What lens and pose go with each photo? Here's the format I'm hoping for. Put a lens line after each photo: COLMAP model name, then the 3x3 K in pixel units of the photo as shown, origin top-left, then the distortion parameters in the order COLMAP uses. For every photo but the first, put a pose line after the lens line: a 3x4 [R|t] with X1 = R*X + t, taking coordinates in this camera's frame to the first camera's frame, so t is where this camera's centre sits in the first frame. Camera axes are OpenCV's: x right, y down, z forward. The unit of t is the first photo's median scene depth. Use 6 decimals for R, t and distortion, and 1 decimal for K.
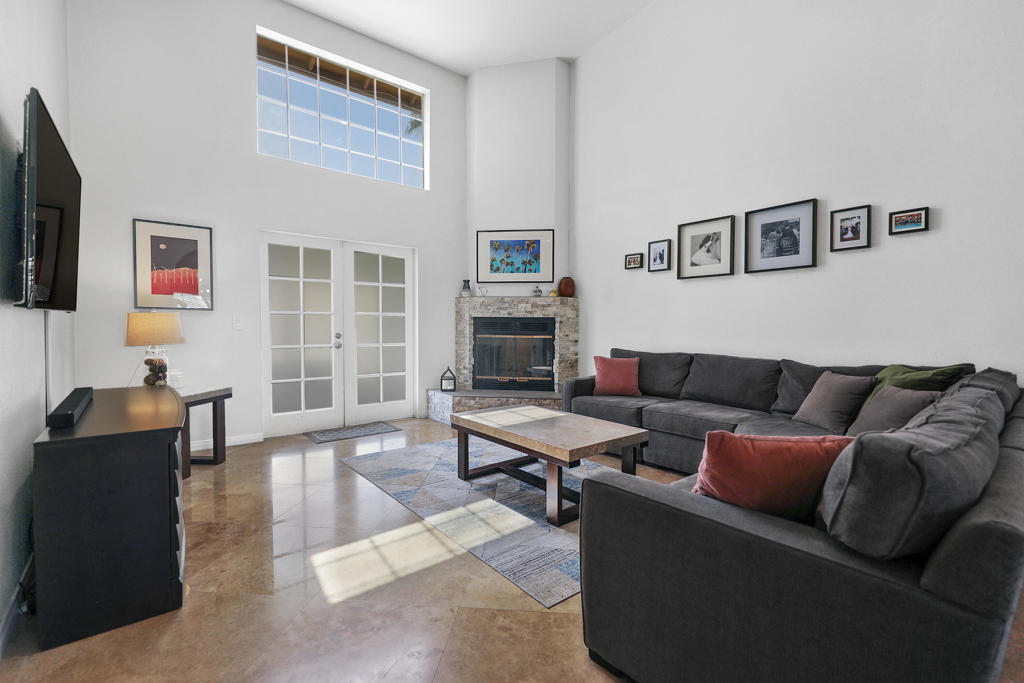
lens RADIAL K [[449.0, 0, 517.6], [0, 449.0, 338.4], [0, 0, 1]] dist [0.000371, -0.000240]
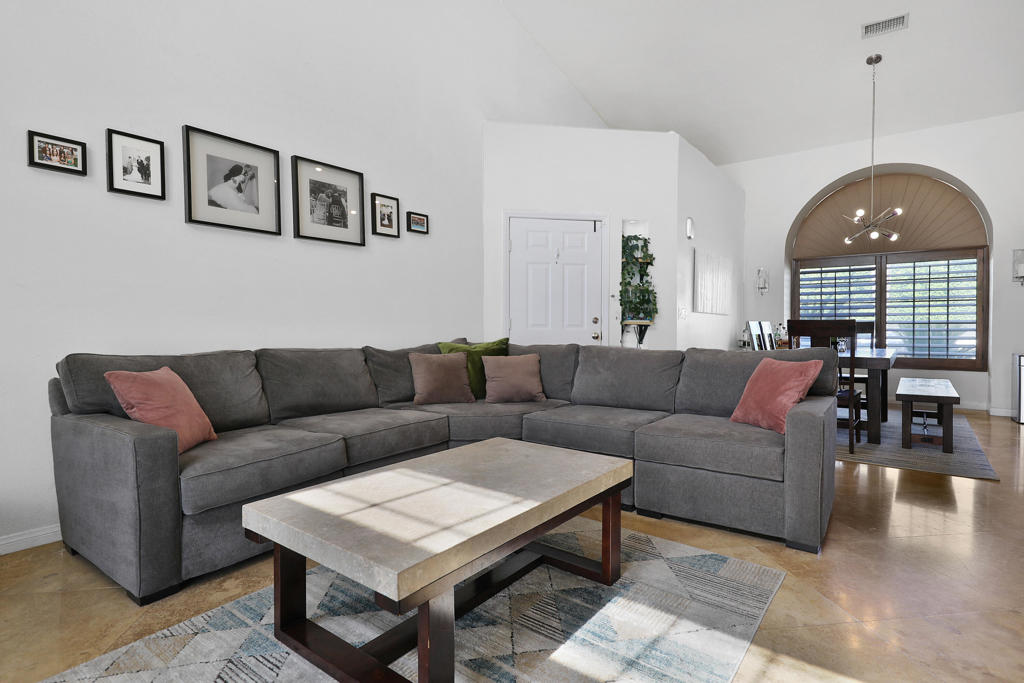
lens RADIAL K [[521.9, 0, 513.7], [0, 521.9, 339.4], [0, 0, 1]] dist [0.000633, 0.000151]
pose [[-0.230084, -0.028707, 0.972747, -0.350234], [0.026762, 0.999000, 0.035812, 0.002921], [-0.972803, 0.034273, -0.229086, 0.700895]]
